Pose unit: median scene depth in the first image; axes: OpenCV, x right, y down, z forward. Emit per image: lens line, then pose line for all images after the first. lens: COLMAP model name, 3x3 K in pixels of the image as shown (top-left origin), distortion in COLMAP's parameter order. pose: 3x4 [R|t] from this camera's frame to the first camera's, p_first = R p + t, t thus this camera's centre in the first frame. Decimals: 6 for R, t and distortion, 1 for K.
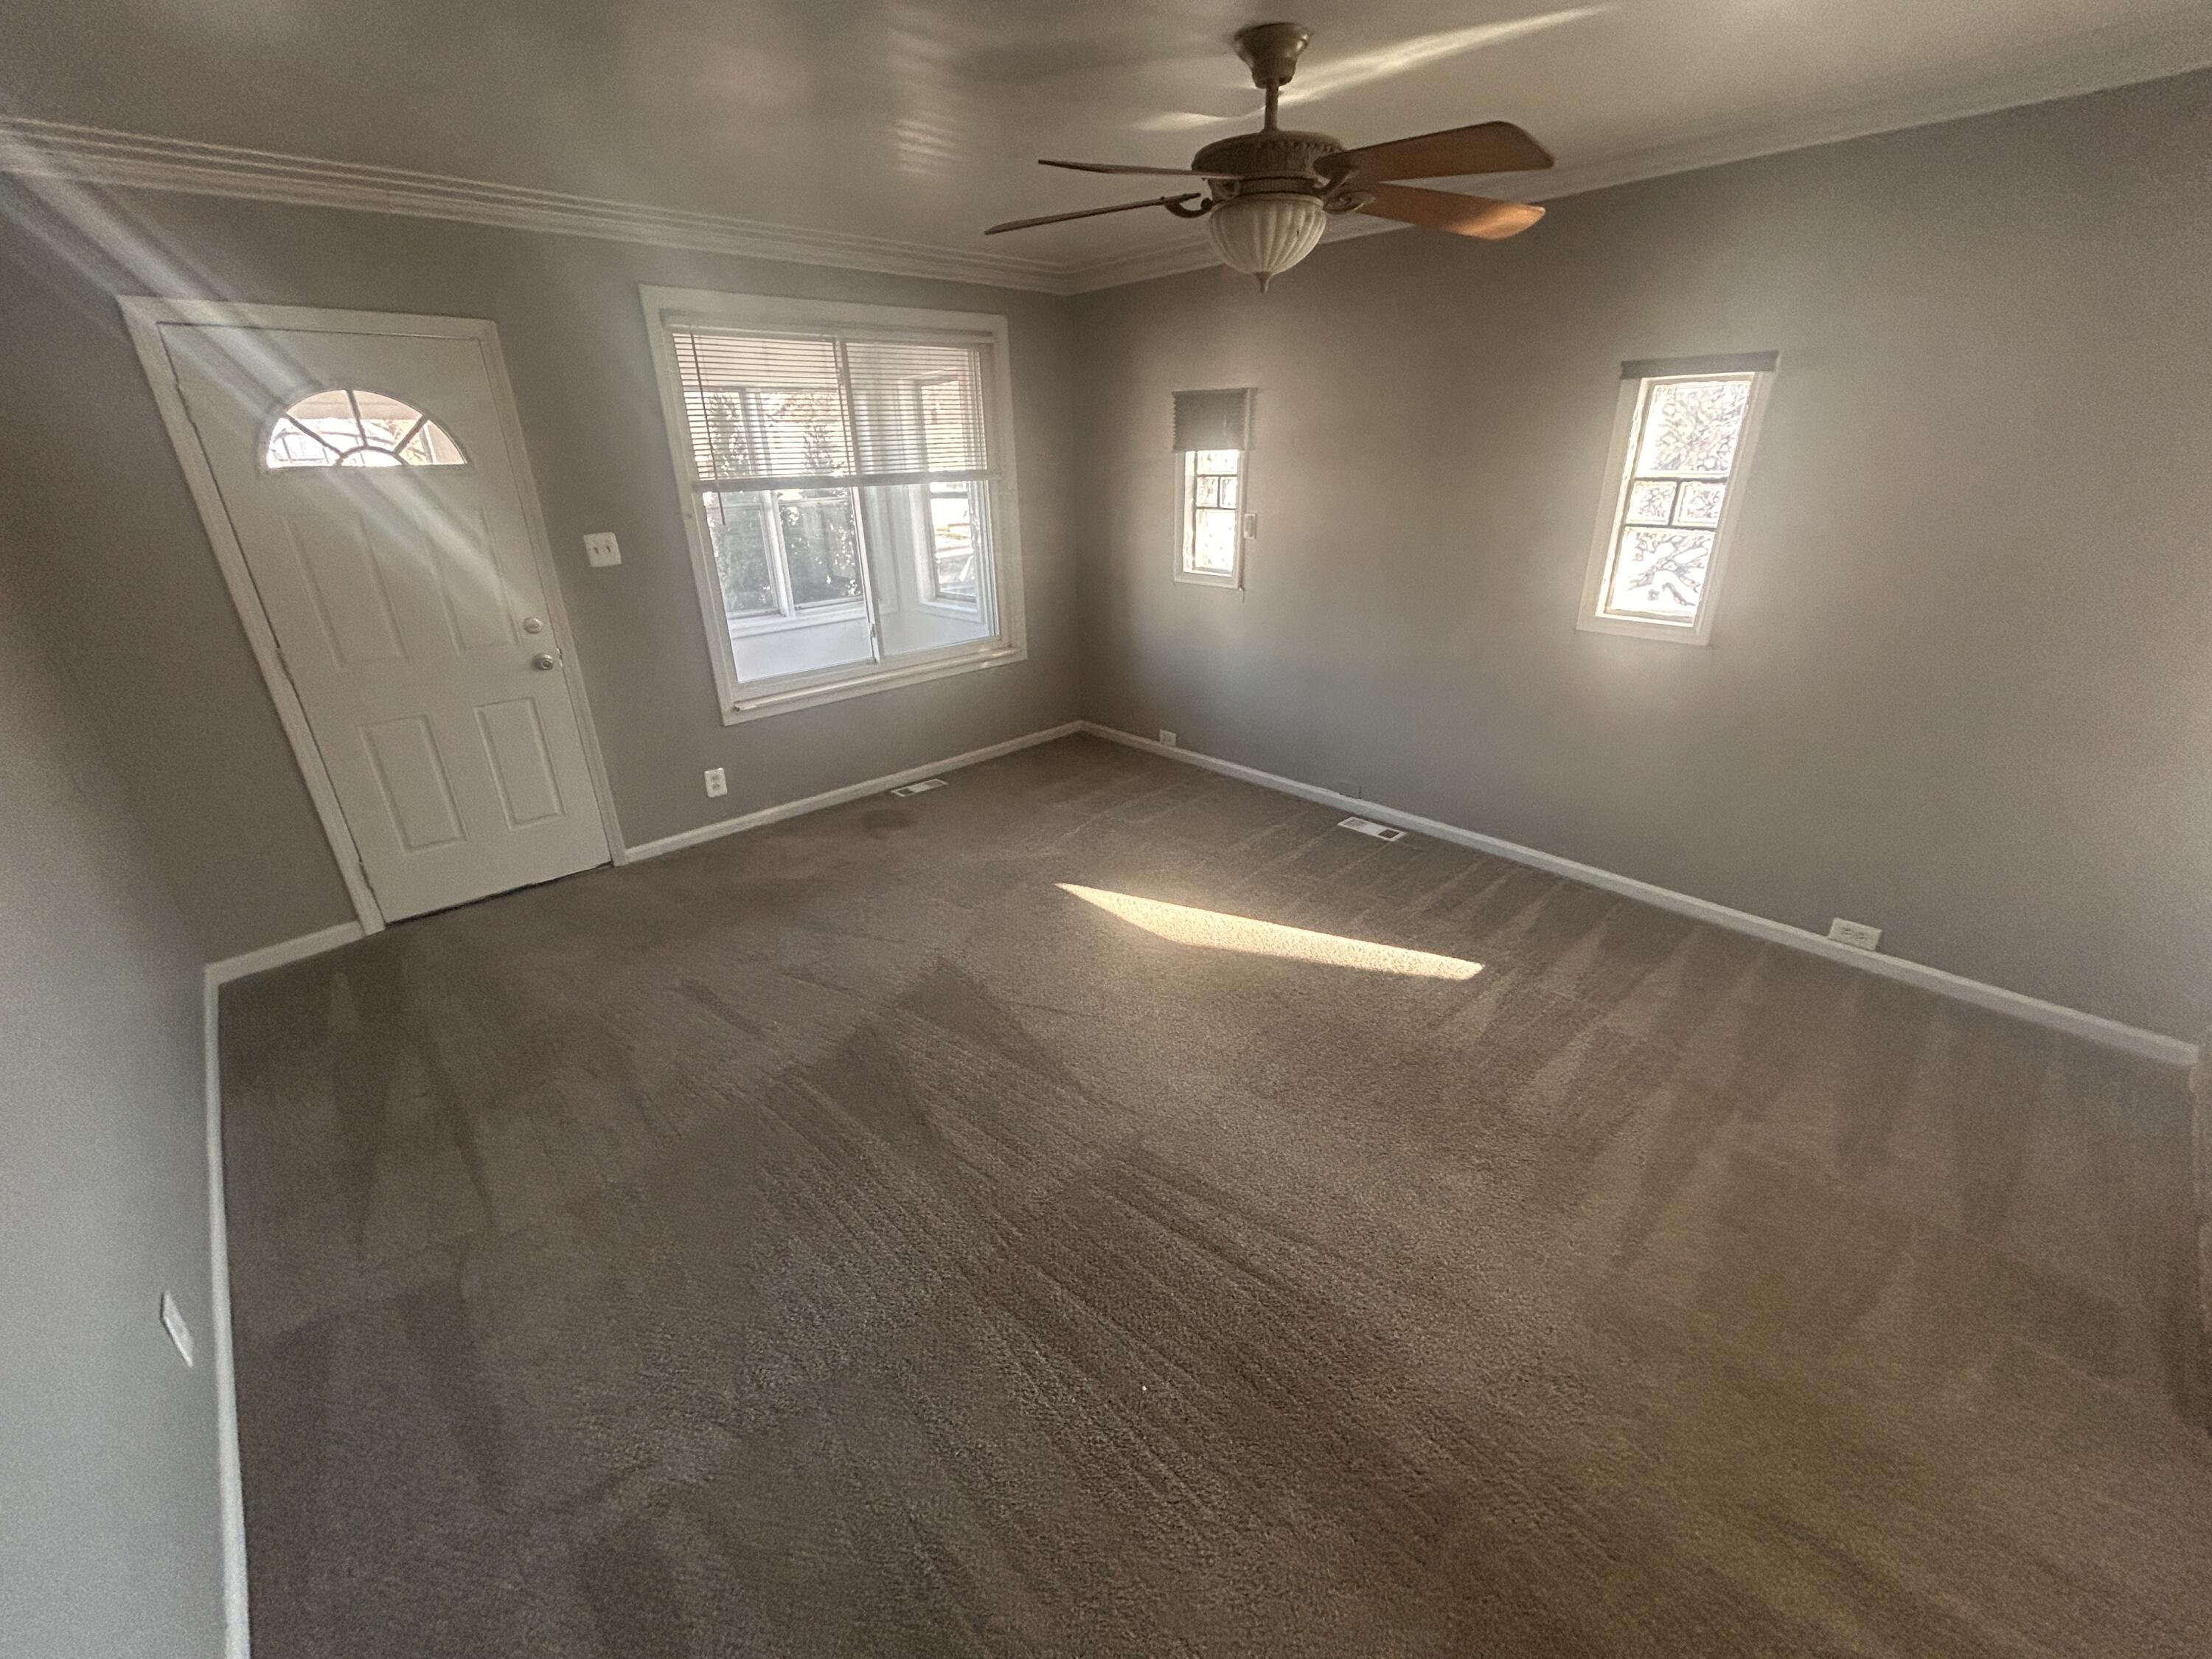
lens RADIAL K [[880.0, 0, 1128.2], [0, 880.0, 828.5], [0, 0, 1]] dist [0.001463, 0.000047]
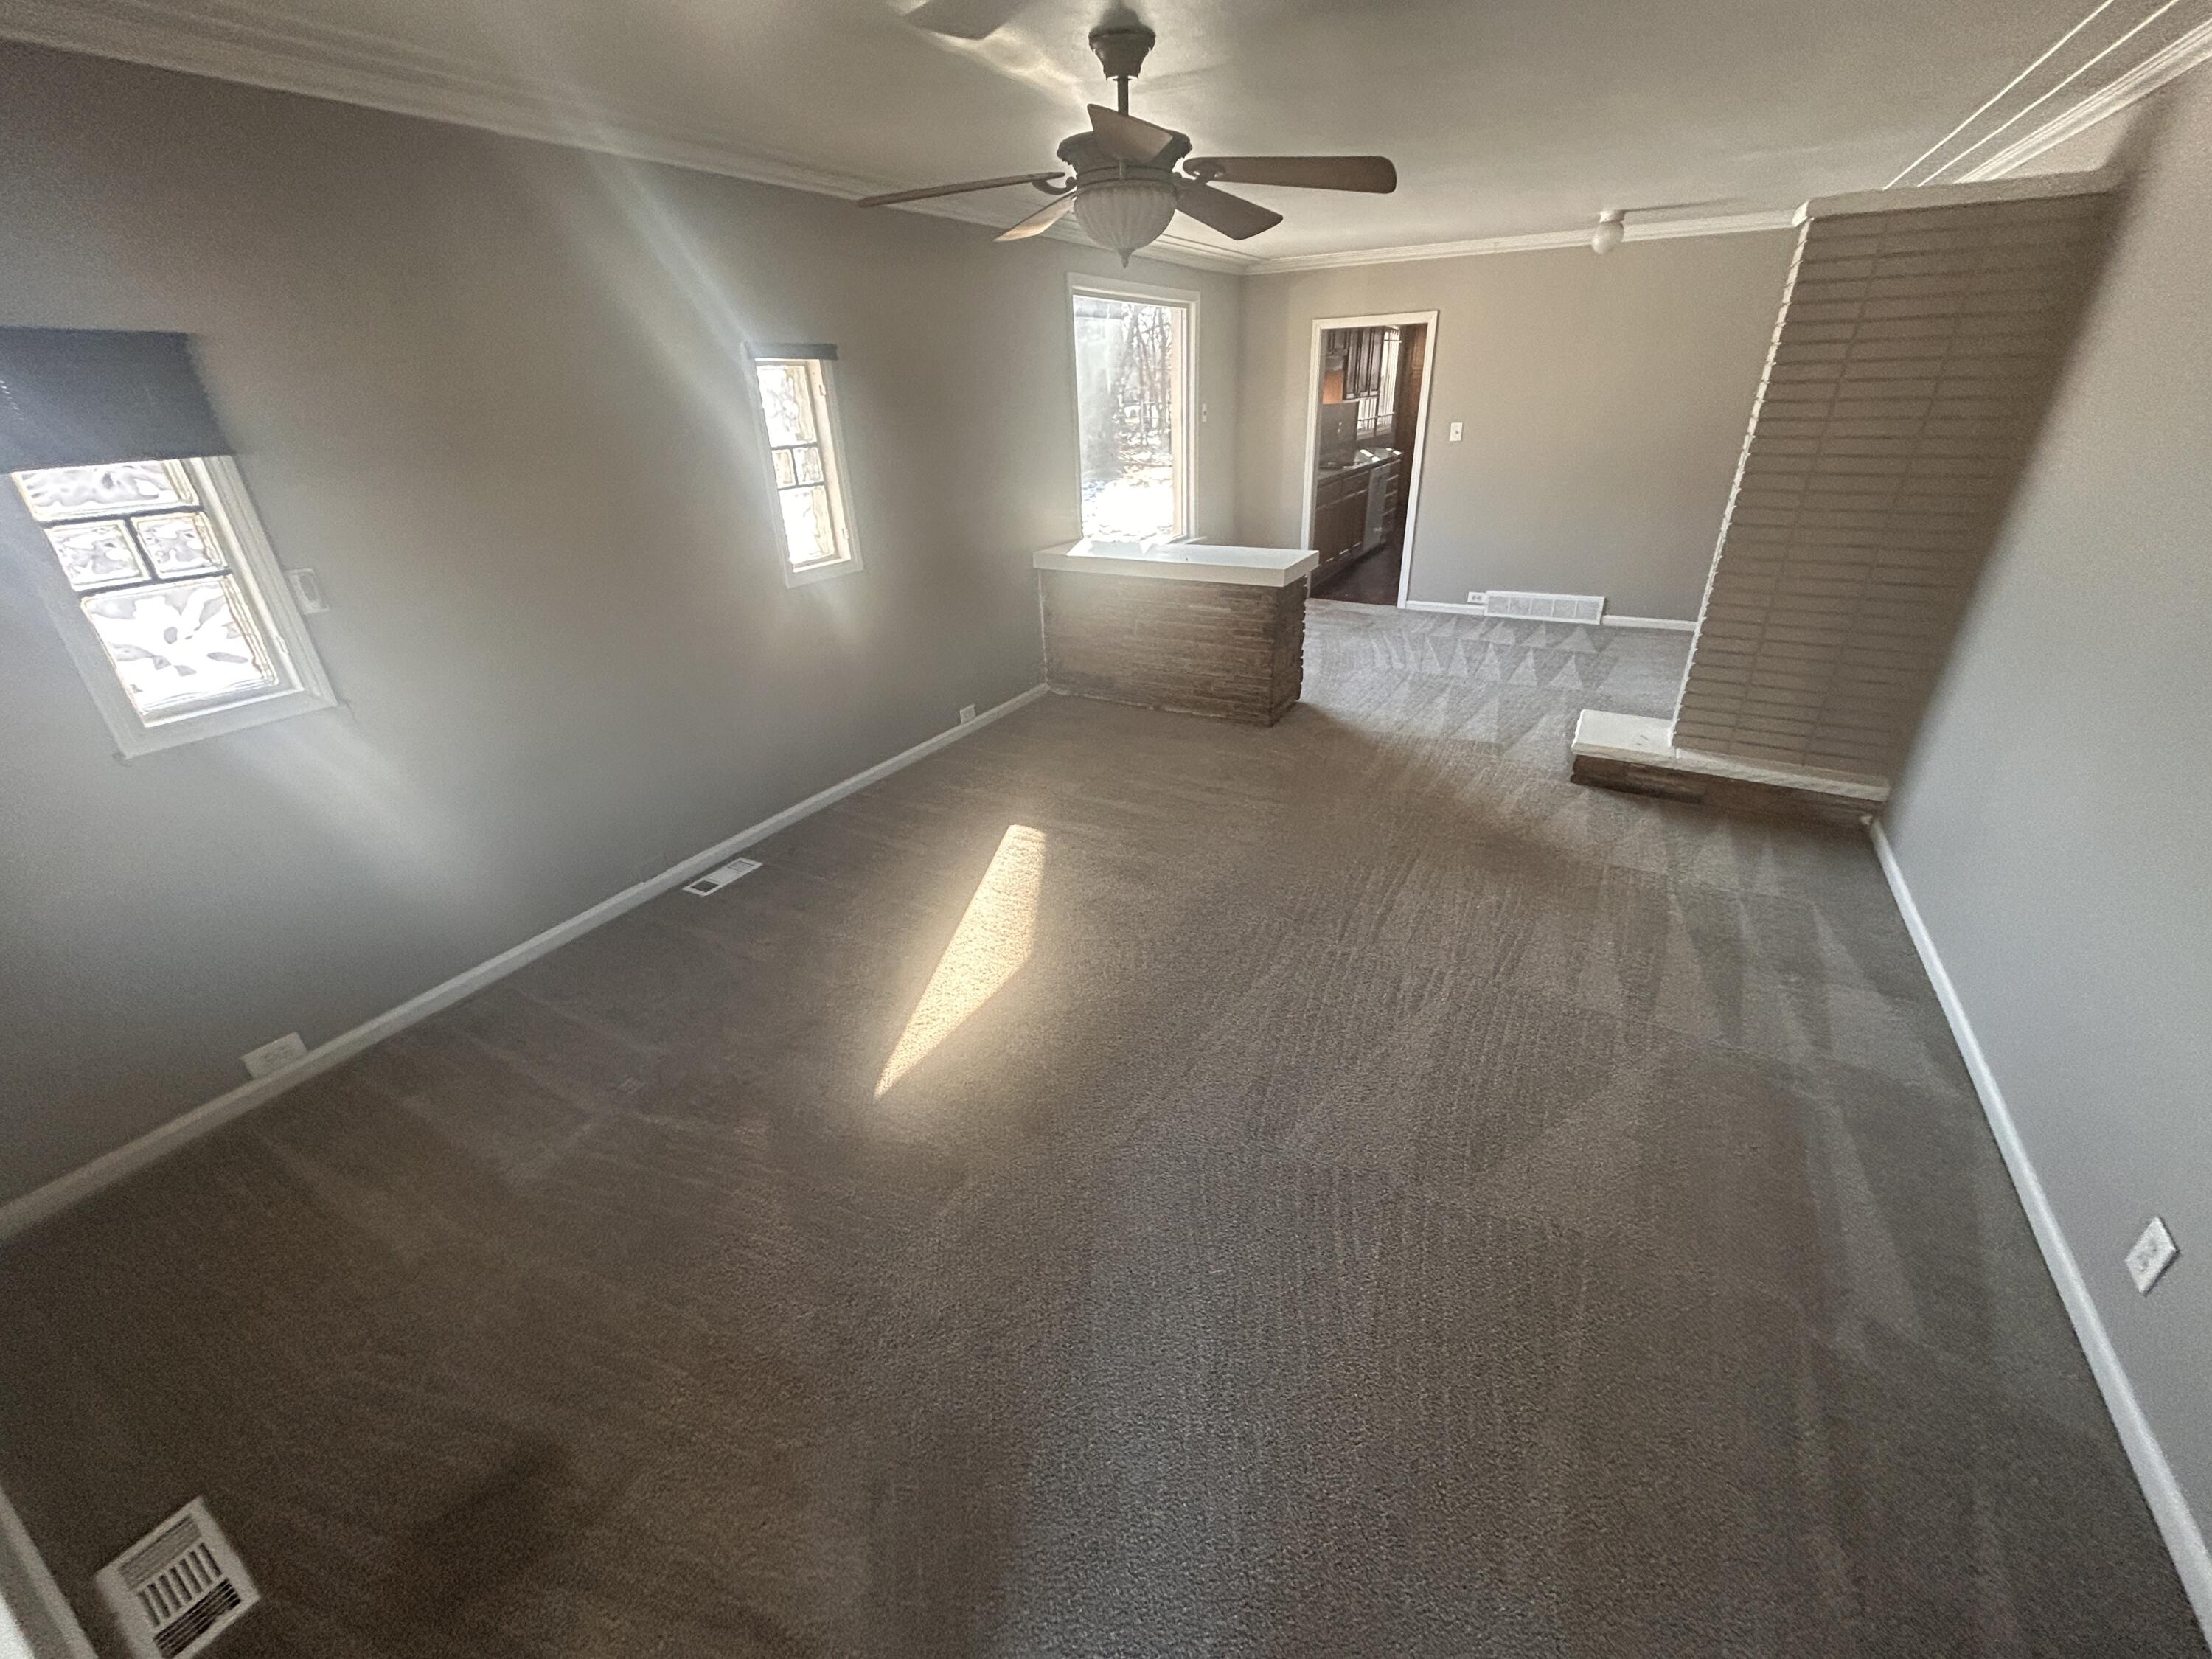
lens RADIAL K [[880.0, 0, 1128.2], [0, 880.0, 828.5], [0, 0, 1]] dist [0.001463, 0.000047]
pose [[-0.290482, -0.421746, 0.858924, -0.662663], [0.397692, 0.763220, 0.509250, -0.376370], [-0.870323, 0.489515, -0.053977, 0.808582]]
